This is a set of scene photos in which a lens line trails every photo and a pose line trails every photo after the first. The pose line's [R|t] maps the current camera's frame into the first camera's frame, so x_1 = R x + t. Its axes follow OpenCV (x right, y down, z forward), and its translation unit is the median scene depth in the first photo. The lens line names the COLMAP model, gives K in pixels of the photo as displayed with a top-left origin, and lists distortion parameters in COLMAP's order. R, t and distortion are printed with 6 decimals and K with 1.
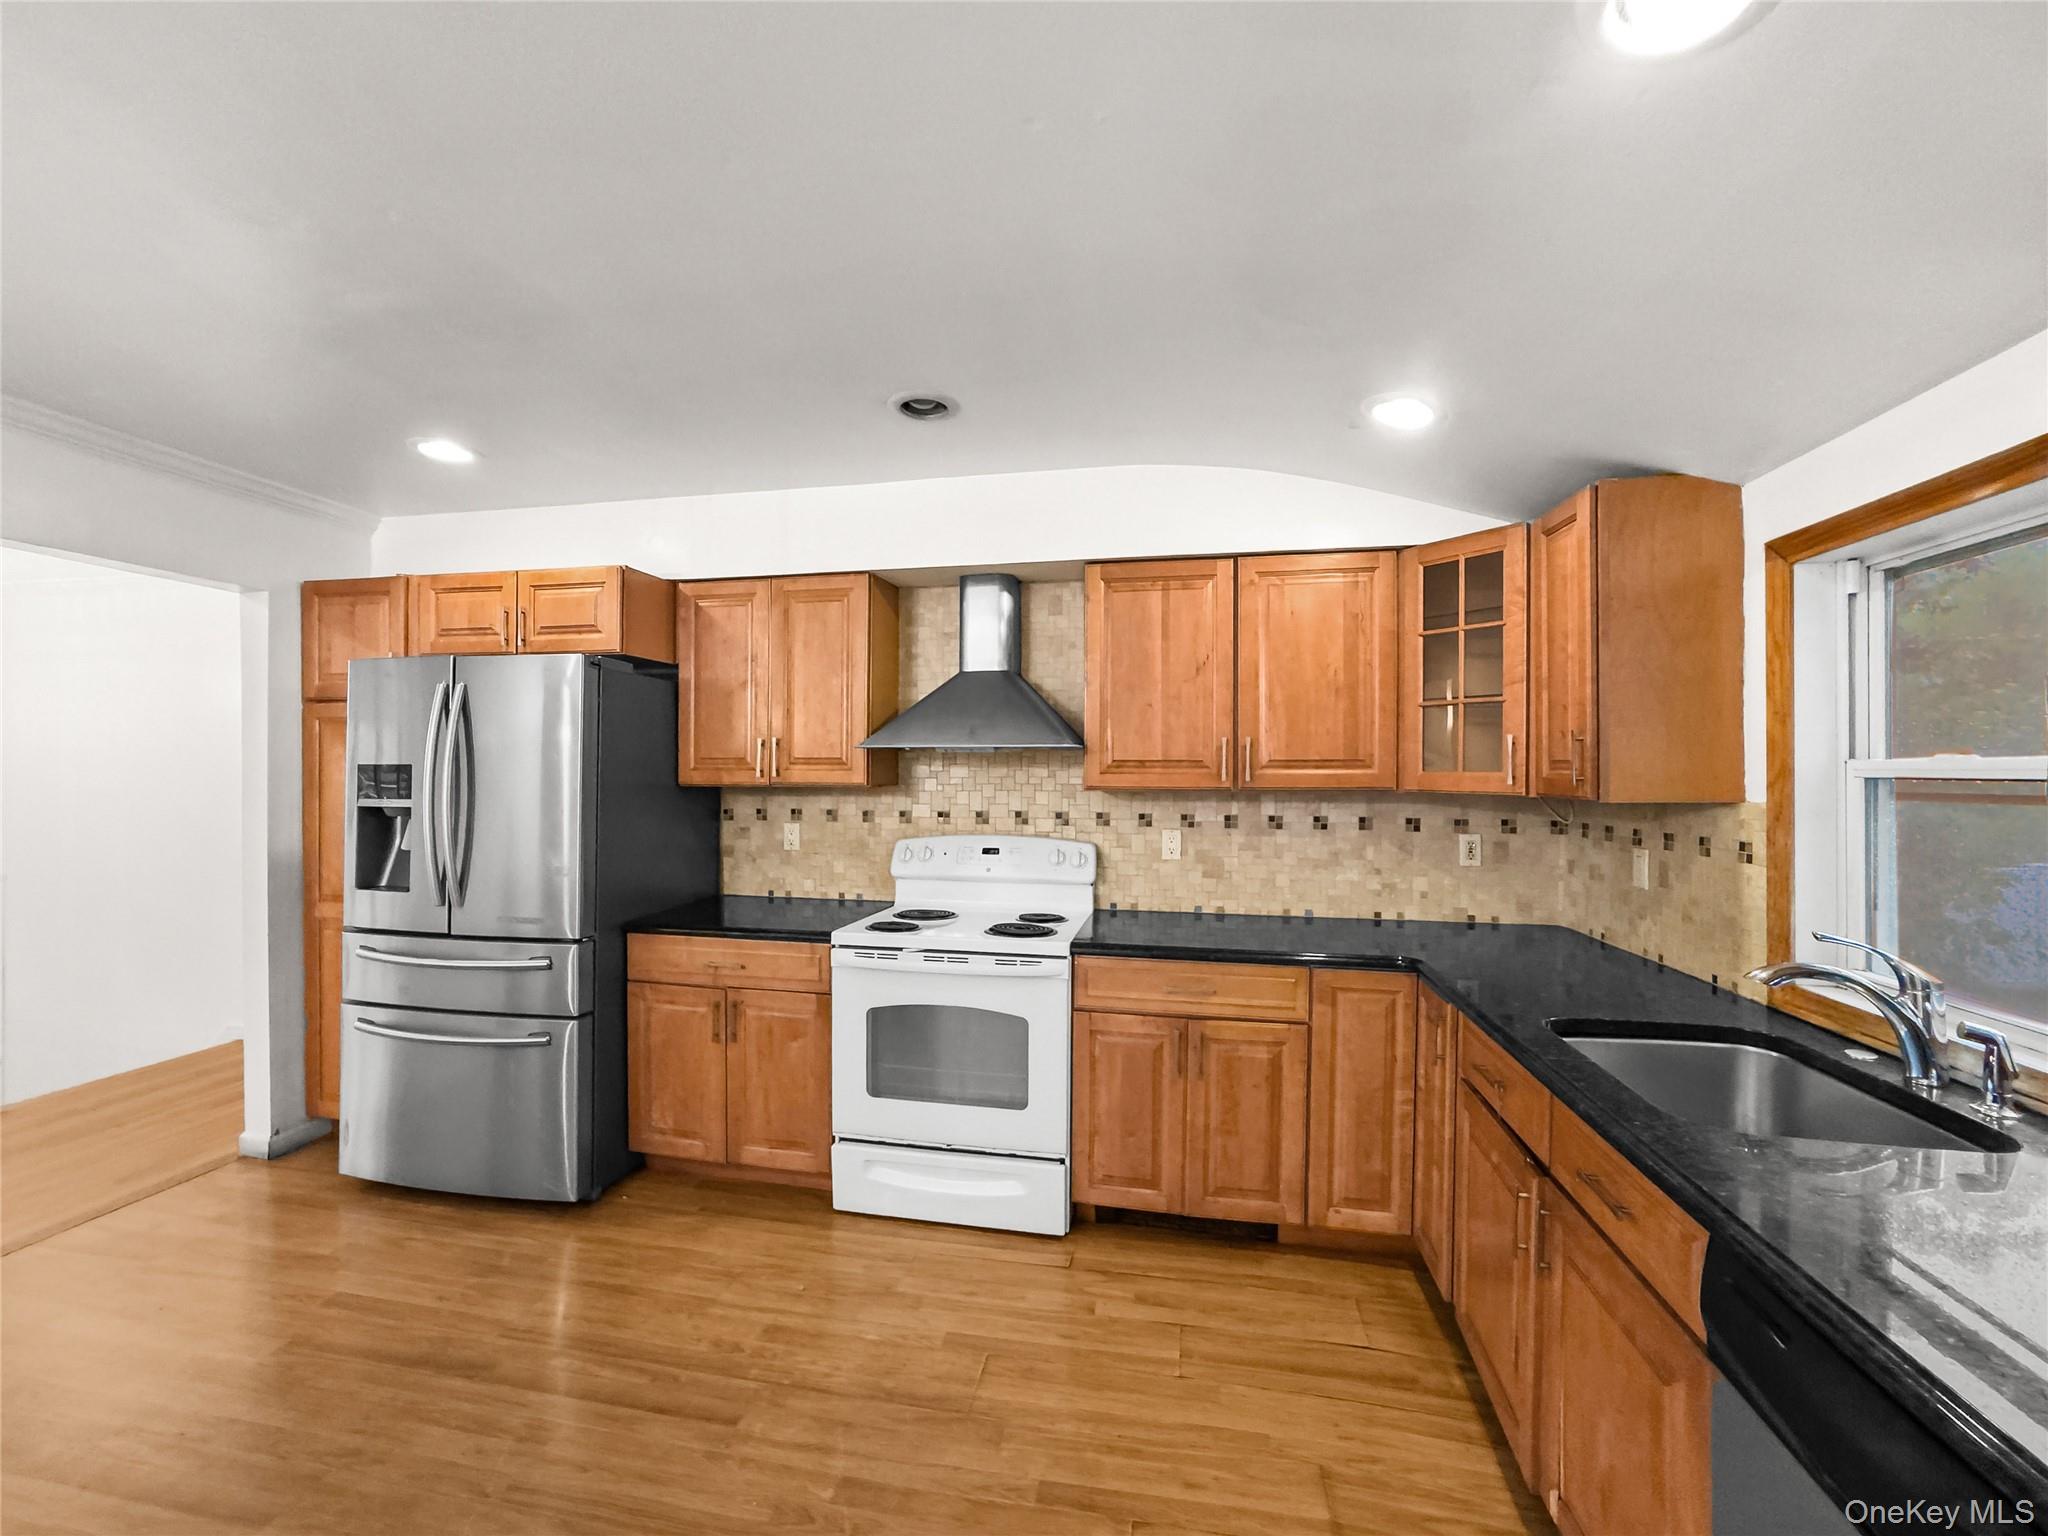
lens RADIAL K [[827.2, 0, 1024.6], [0, 827.2, 779.4], [0, 0, 1]] dist [-0.029704, 0.000281]
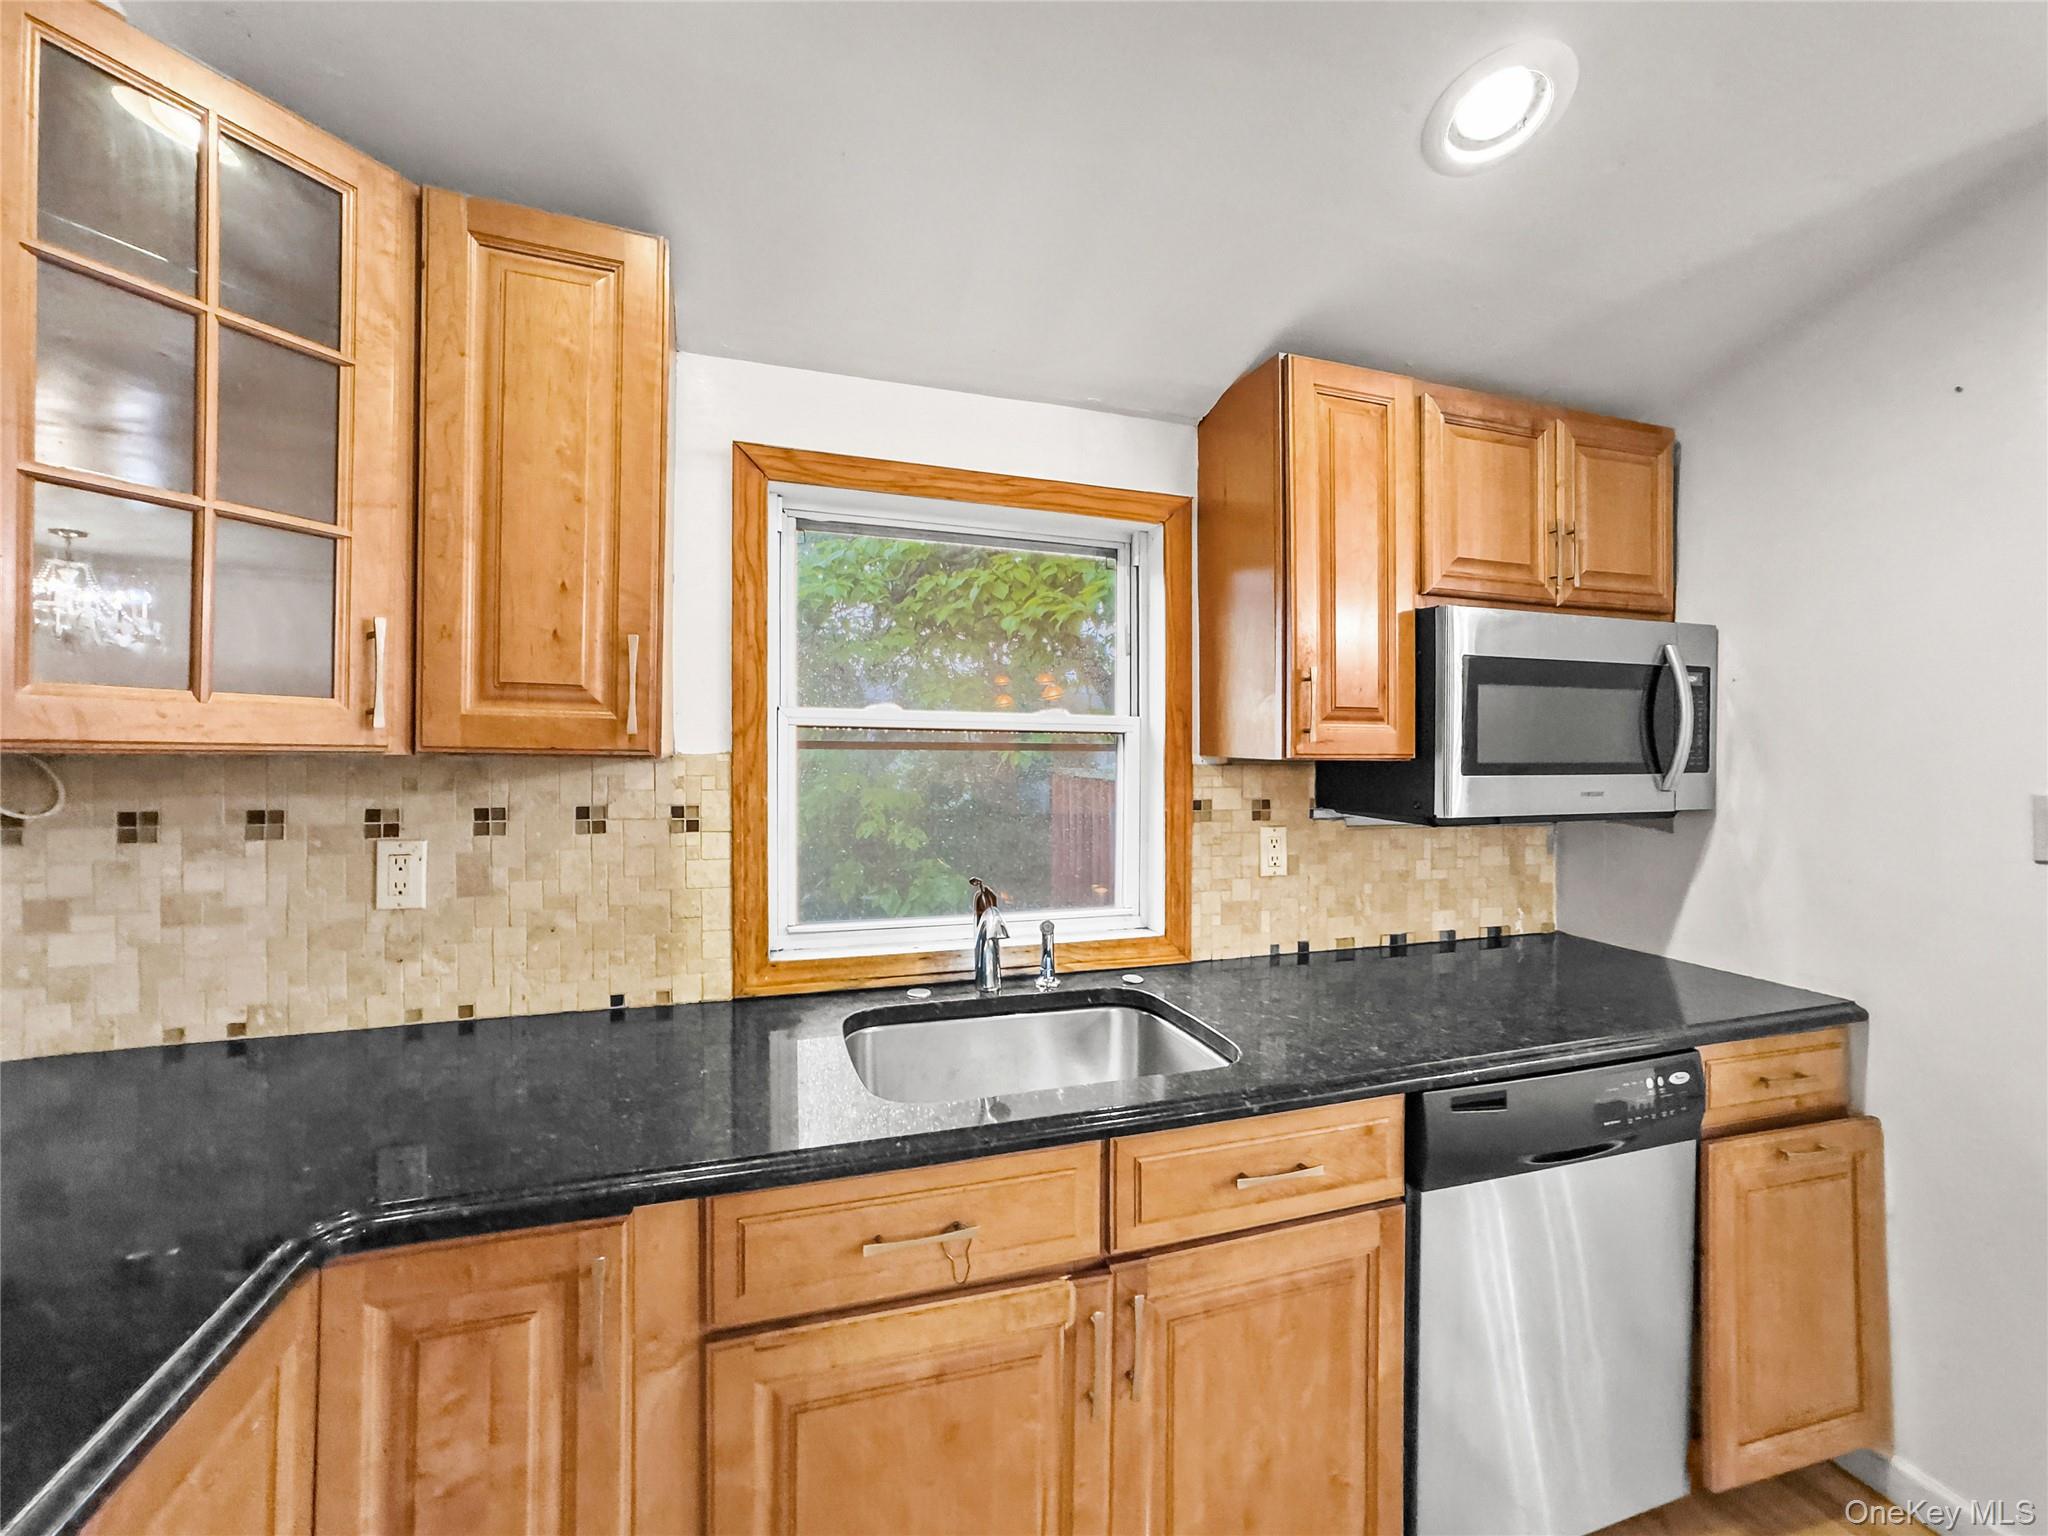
lens RADIAL K [[838.9, 0, 1037.1], [0, 838.9, 753.3], [0, 0, 1]] dist [-0.040496, 0.018647]
pose [[-0.509599, -0.010820, 0.860344, 0.016735], [-0.006470, 0.999941, 0.008744, 0.011820], [-0.860388, -0.001111, -0.509639, 0.765840]]
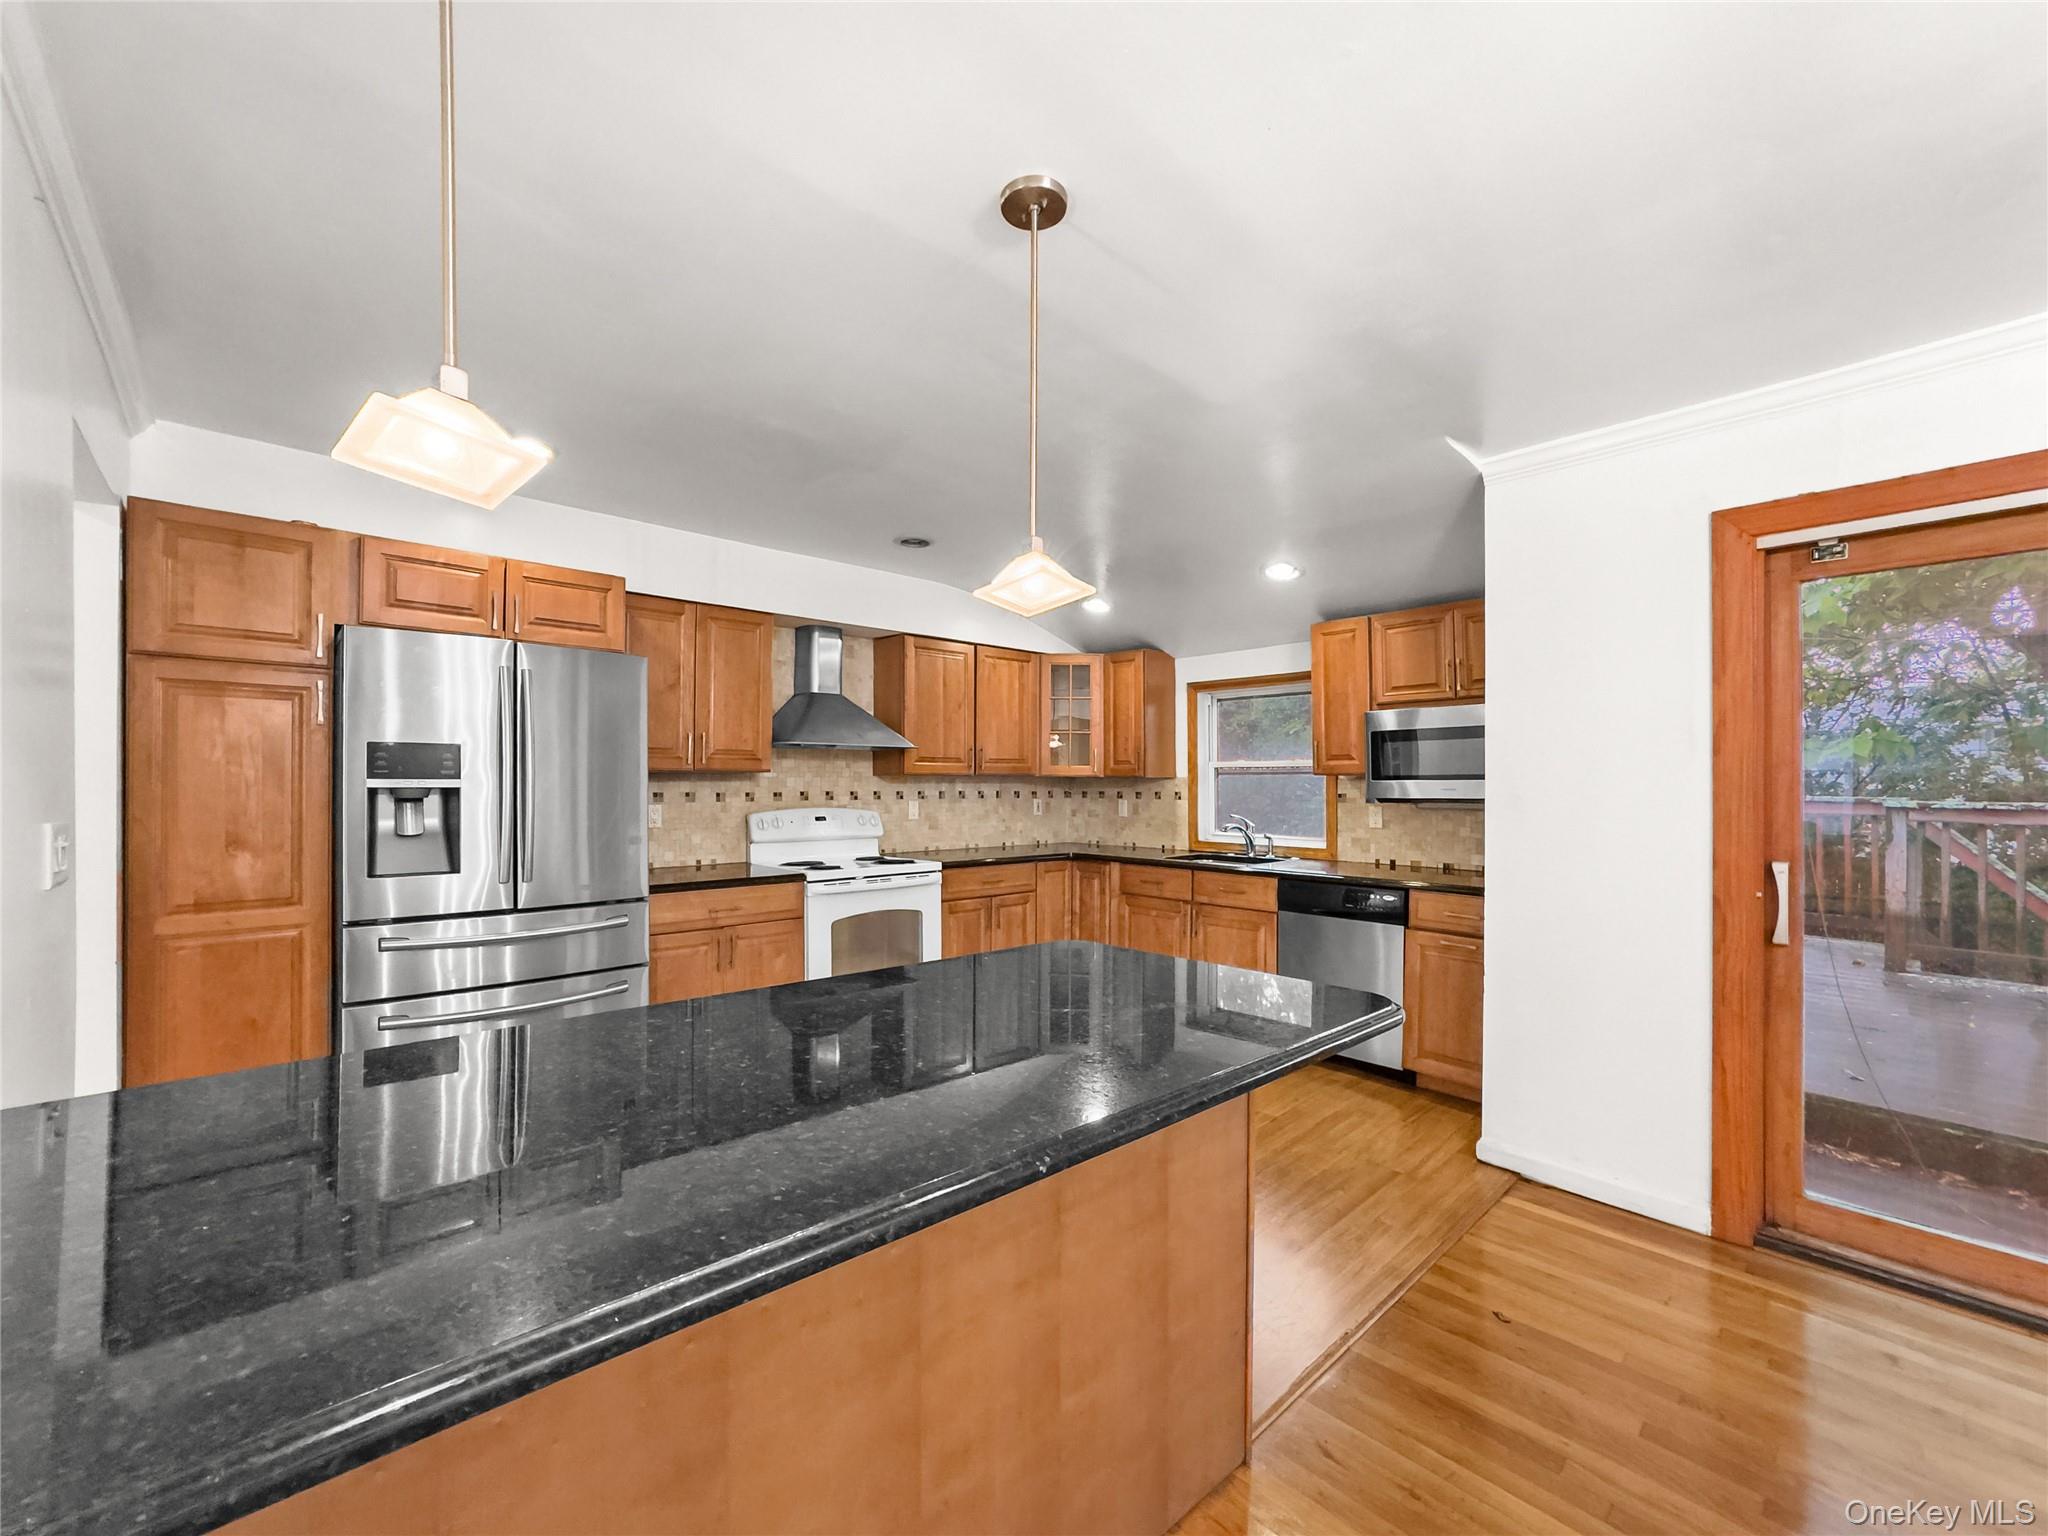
lens RADIAL K [[856.8, 0, 1018.6], [0, 856.8, 786.6], [0, 0, 1]] dist [-0.002493, 0.000093]
pose [[0.582644, -0.005445, 0.812709, -1.180512], [0.006342, 0.999978, 0.002153, 0.034467], [-0.812702, 0.003900, 0.582666, -0.154642]]
